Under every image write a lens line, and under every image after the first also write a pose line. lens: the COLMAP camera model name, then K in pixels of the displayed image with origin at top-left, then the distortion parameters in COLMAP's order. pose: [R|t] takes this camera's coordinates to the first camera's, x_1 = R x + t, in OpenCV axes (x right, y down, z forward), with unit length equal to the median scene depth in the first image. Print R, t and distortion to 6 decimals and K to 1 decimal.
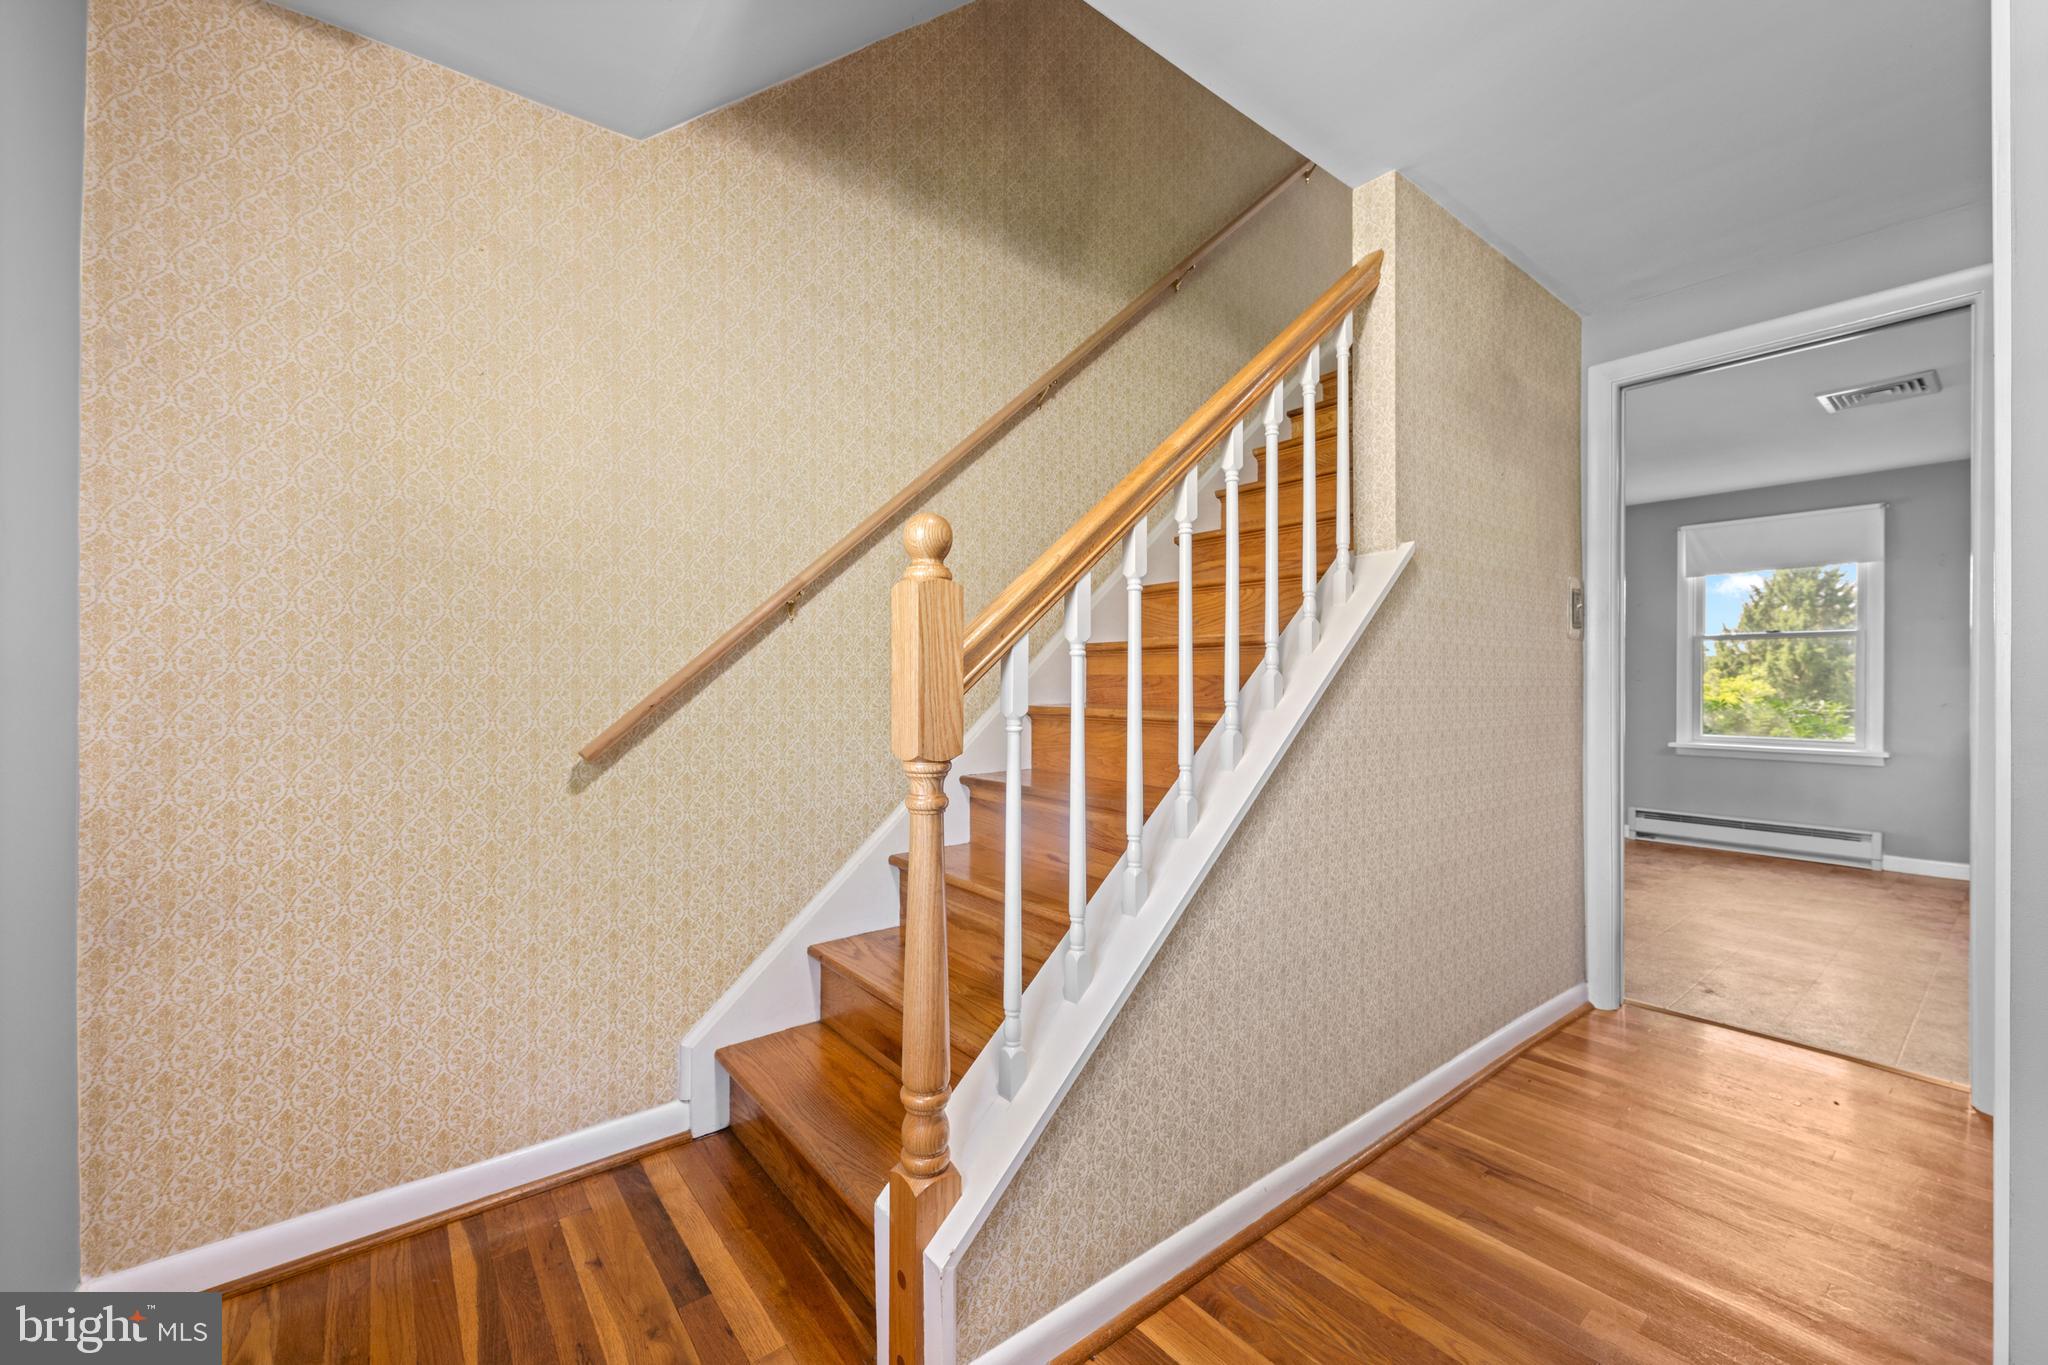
lens RADIAL K [[814.5, 0, 1018.6], [0, 814.5, 683.0], [0, 0, 1]] dist [-0.000474, -0.000322]
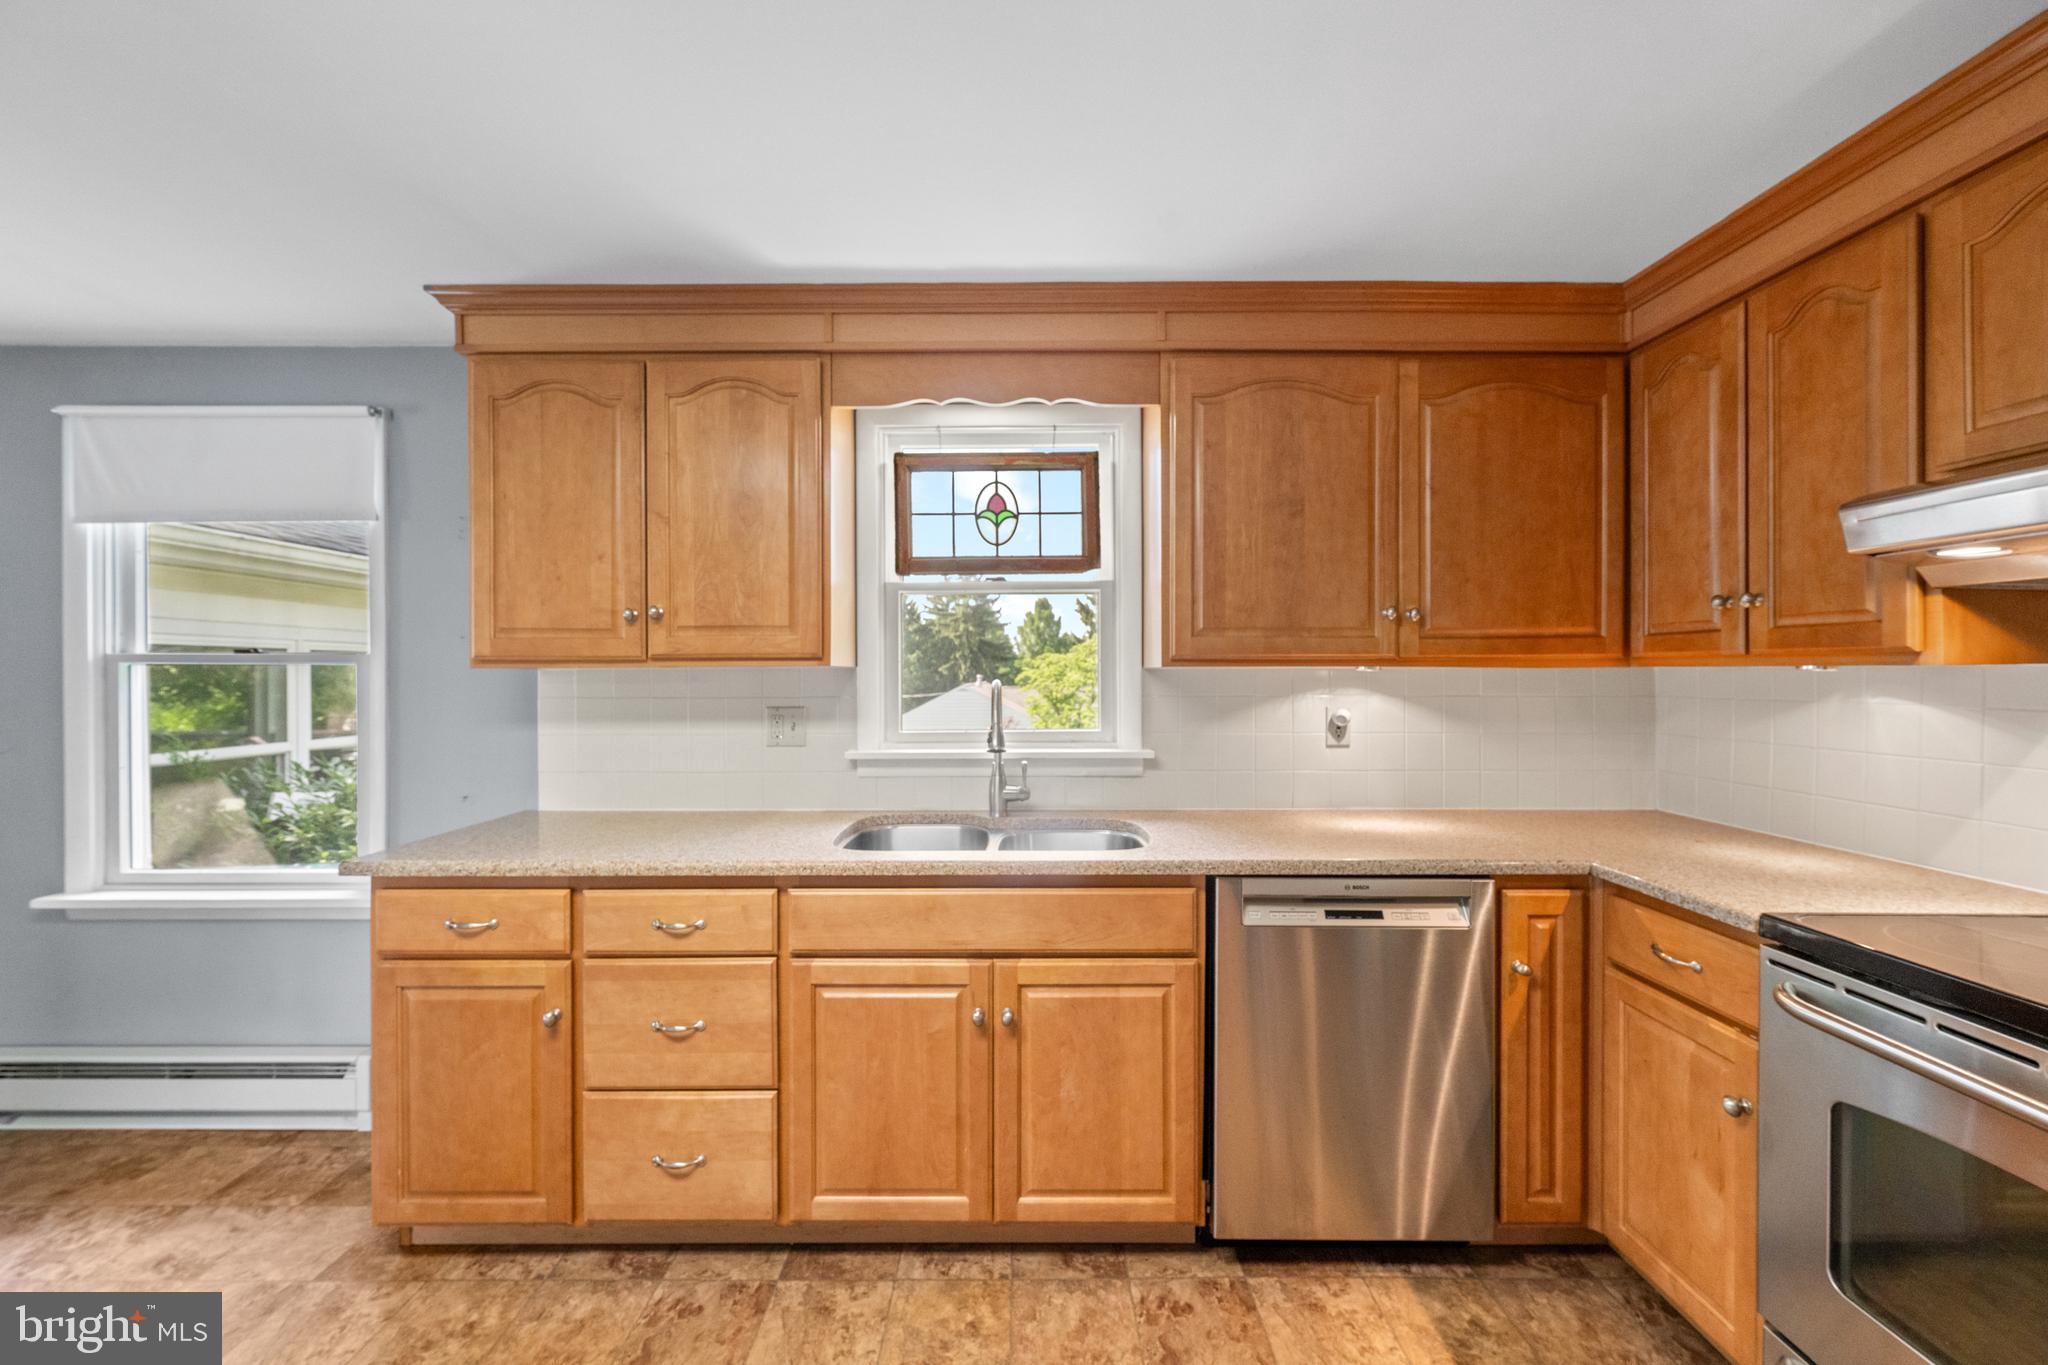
lens RADIAL K [[824.2, 0, 1021.0], [0, 824.2, 677.2], [0, 0, 1]] dist [0.001229, 0.000102]
pose [[0.623713, -0.006099, 0.781630, 0.886662], [0.004965, 0.999980, 0.003841, -0.050527], [-0.781638, 0.001485, 0.623731, 0.352544]]
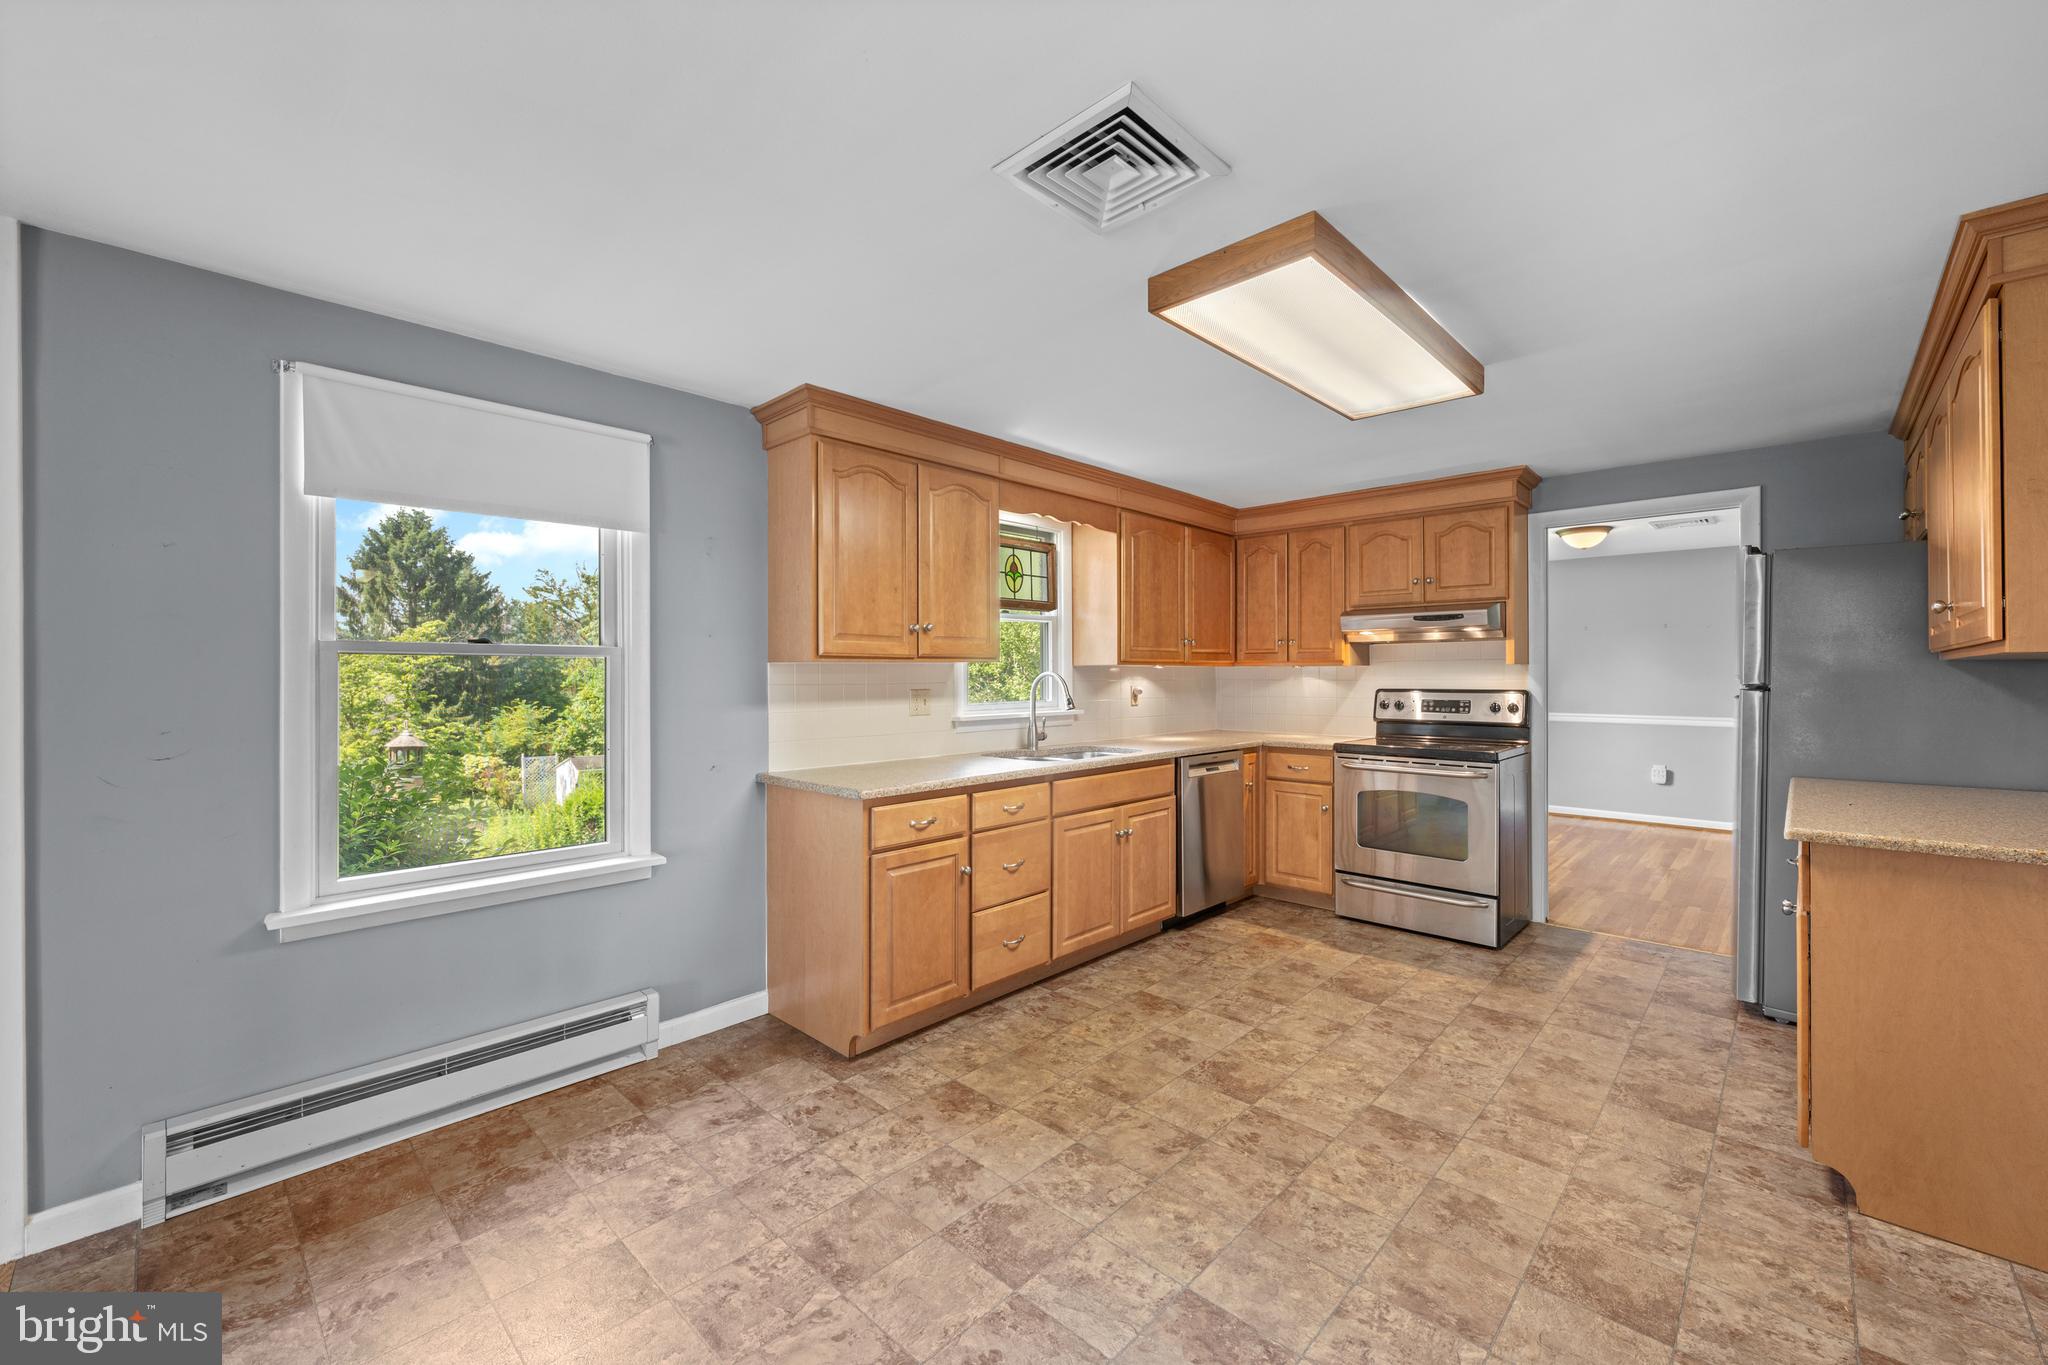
lens RADIAL K [[817.9, 0, 1019.7], [0, 817.9, 674.7], [0, 0, 1]] dist [-0.000915, 0.000070]
pose [[-0.135213, -0.001282, 0.990816, 0.422831], [0.005585, 0.999982, 0.002056, -0.045678], [-0.990801, 0.005812, -0.135204, 0.796040]]
